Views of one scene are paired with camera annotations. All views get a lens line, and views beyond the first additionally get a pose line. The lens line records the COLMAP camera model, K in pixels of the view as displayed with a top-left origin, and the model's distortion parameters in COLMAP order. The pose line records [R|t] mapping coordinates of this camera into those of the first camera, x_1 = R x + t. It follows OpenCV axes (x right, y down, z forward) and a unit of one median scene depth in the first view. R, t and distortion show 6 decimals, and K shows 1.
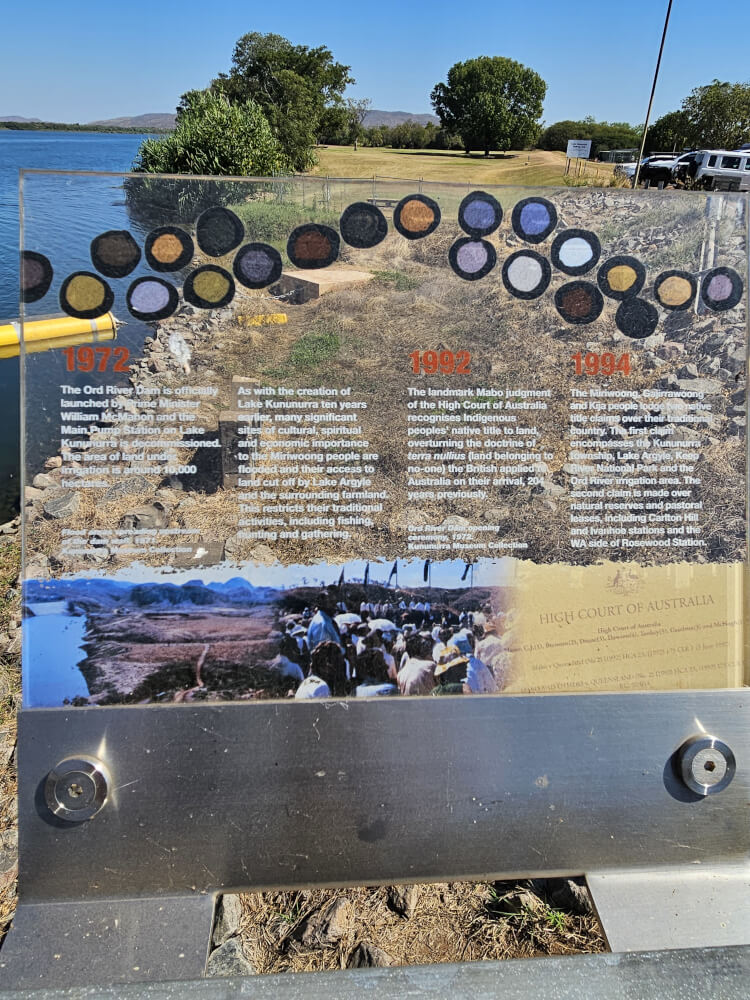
lens RADIAL K [[645.6, 0, 375.0], [0, 645.6, 500.0], [0, 0, 1]] dist [0.001850, -0.003449]
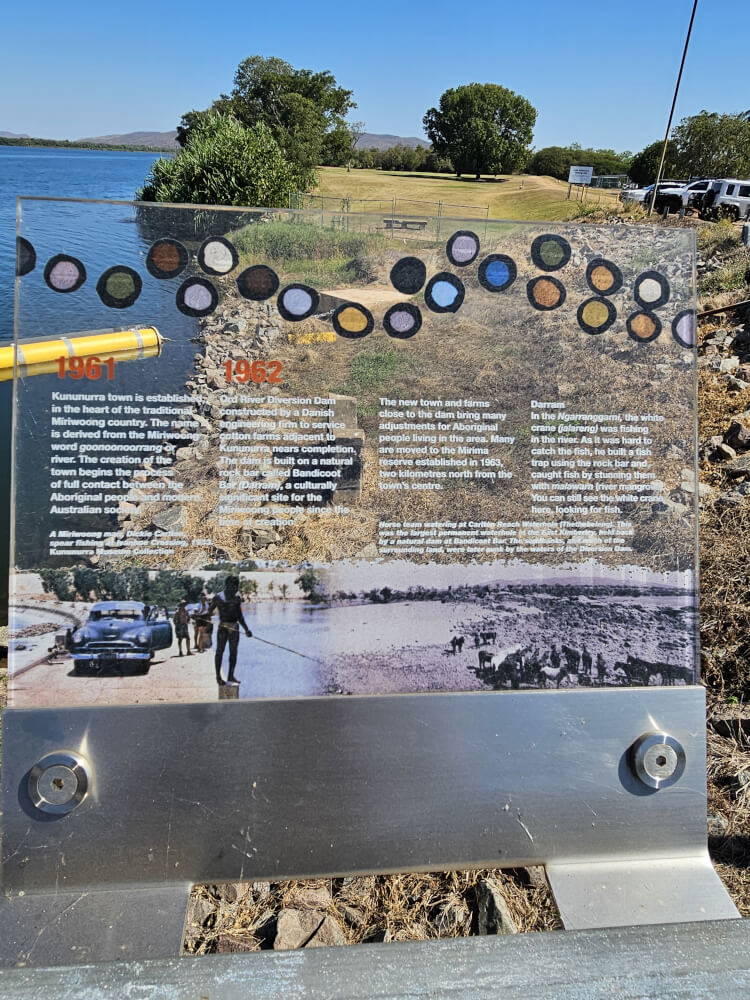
lens RADIAL K [[645.6, 0, 375.0], [0, 645.6, 500.0], [0, 0, 1]] dist [0.001850, -0.003449]
pose [[0.999742, 0.006354, 0.021803, -0.025044], [-0.005782, 0.999640, -0.026210, 0.000254], [-0.021962, 0.026078, 0.999419, -0.002271]]
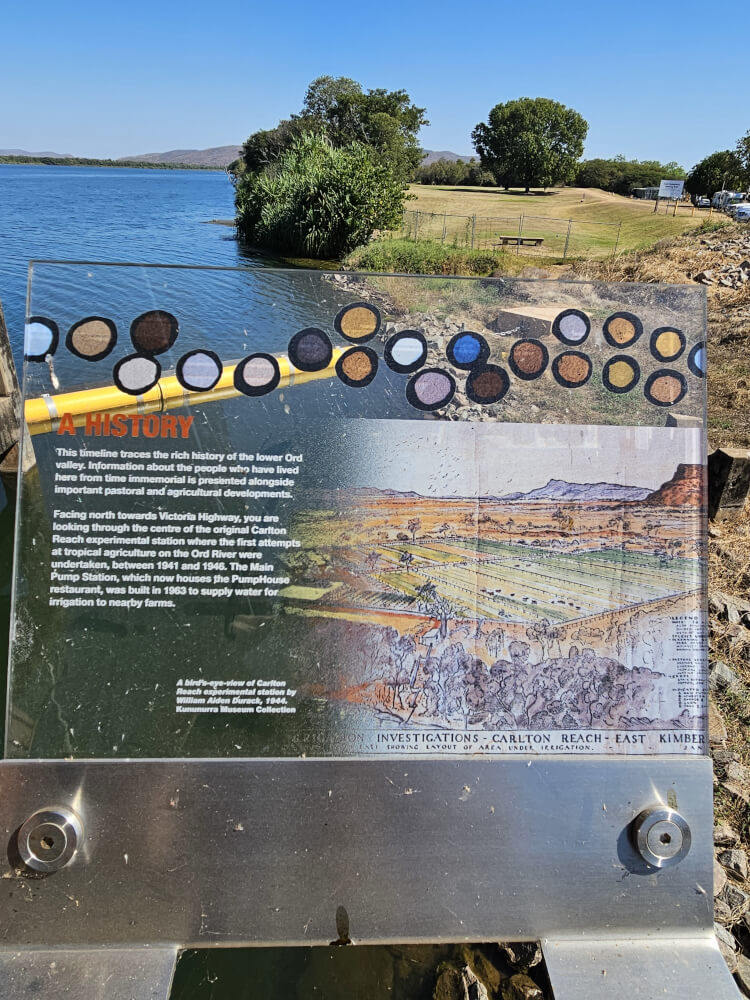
lens RADIAL K [[645.6, 0, 375.0], [0, 645.6, 500.0], [0, 0, 1]] dist [0.001850, -0.003449]
pose [[0.999552, 0.016464, -0.024984, -0.100396], [-0.017535, 0.998910, -0.043260, 0.000338], [0.024244, 0.043679, 0.998751, -0.008167]]
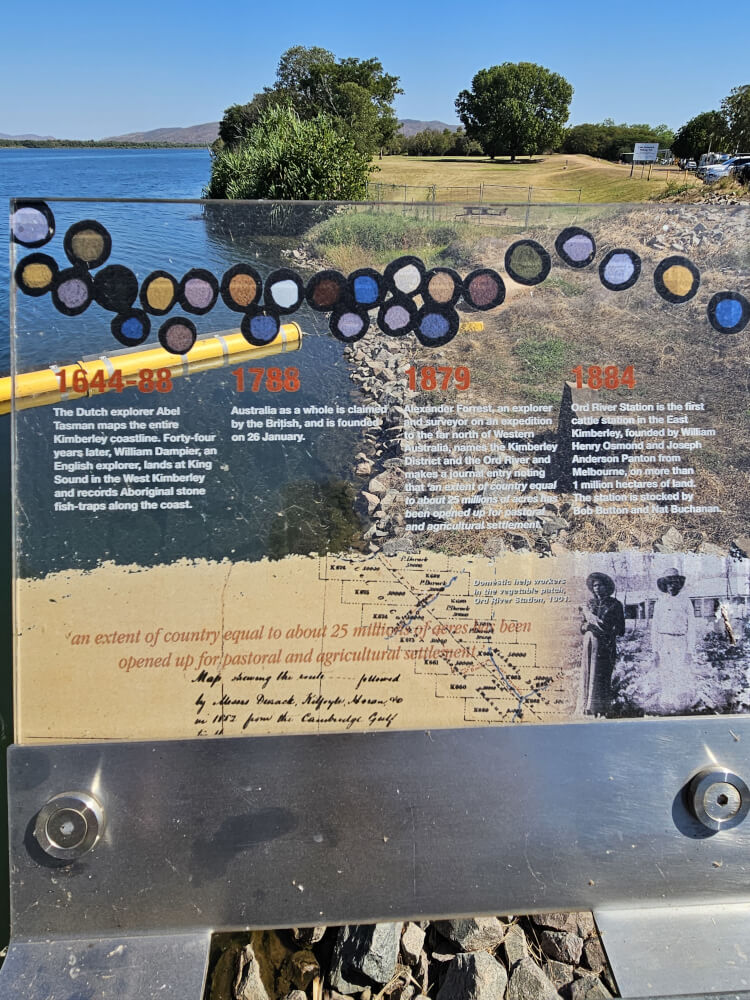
lens RADIAL K [[645.6, 0, 375.0], [0, 645.6, 500.0], [0, 0, 1]] dist [0.001850, -0.003449]
pose [[0.999612, -0.015001, -0.023456, -0.075463], [0.014769, 0.999840, -0.010064, 0.000419], [0.023603, 0.009714, 0.999674, -0.005865]]
